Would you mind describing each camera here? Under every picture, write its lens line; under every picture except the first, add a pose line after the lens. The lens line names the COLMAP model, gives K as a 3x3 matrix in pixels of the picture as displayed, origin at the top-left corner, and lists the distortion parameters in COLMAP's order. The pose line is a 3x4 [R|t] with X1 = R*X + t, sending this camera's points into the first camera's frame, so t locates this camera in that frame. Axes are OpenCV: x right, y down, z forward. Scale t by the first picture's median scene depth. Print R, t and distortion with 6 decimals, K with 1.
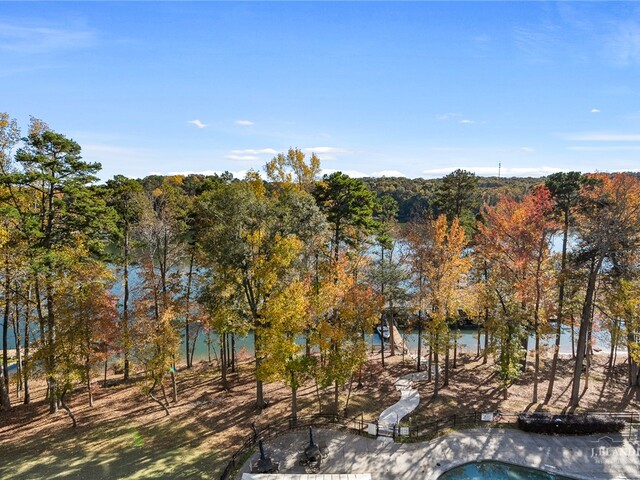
lens RADIAL K [[328.3, 0, 319.4], [0, 328.3, 239.7], [0, 0, 1]] dist [-0.013013, 0.004872]
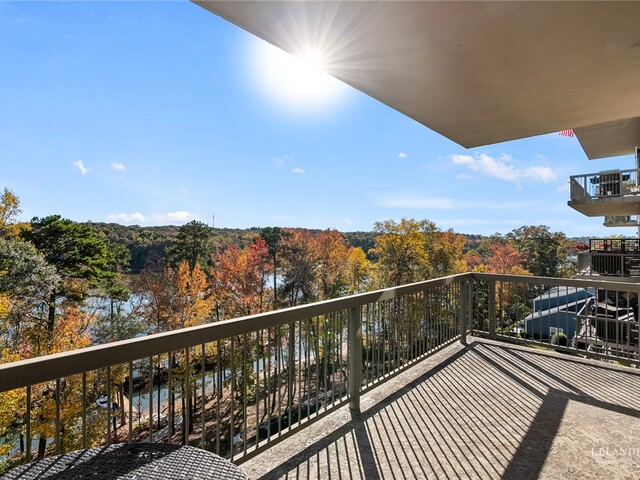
lens RADIAL K [[328.3, 0, 321.3], [0, 328.3, 244.8], [0, 0, 1]] dist [-0.013013, 0.004872]
pose [[0.682675, 0.003909, 0.730712, -0.076889], [0.091580, 0.991643, -0.090864, 0.005966], [-0.724961, 0.128950, 0.676612, -0.043185]]
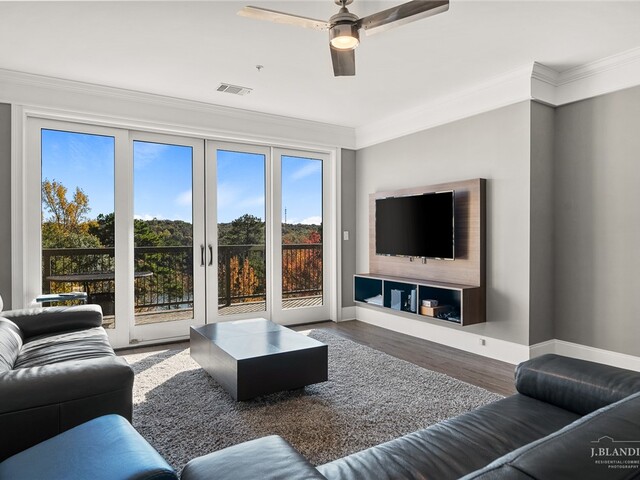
lens RADIAL K [[413.2, 0, 324.2], [0, 413.2, 237.2], [0, 0, 1]] dist [0.010537, 0.001220]
pose [[0.833004, 0.009705, 0.553182, -0.083653], [0.073040, 0.989166, -0.127340, 0.036374], [-0.548425, 0.146479, 0.823270, -0.182365]]
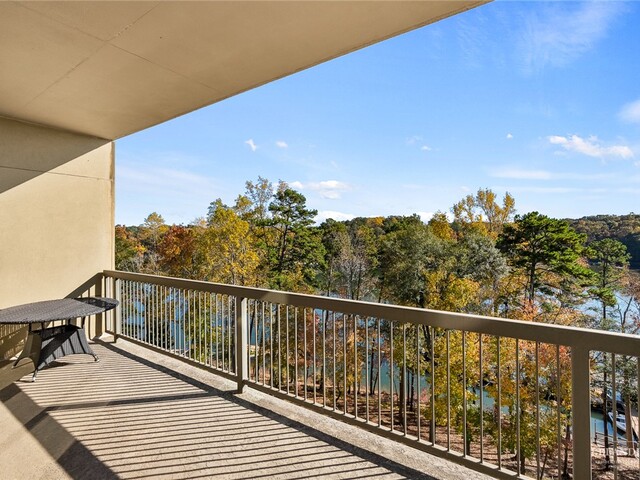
lens RADIAL K [[328.3, 0, 320.1], [0, 328.3, 235.2], [0, 0, 1]] dist [-0.013013, 0.004872]
pose [[0.832728, 0.012655, -0.553537, 0.057760], [-0.086855, 0.990347, -0.108022, 0.005617], [0.546827, 0.138030, 0.825789, -0.056076]]
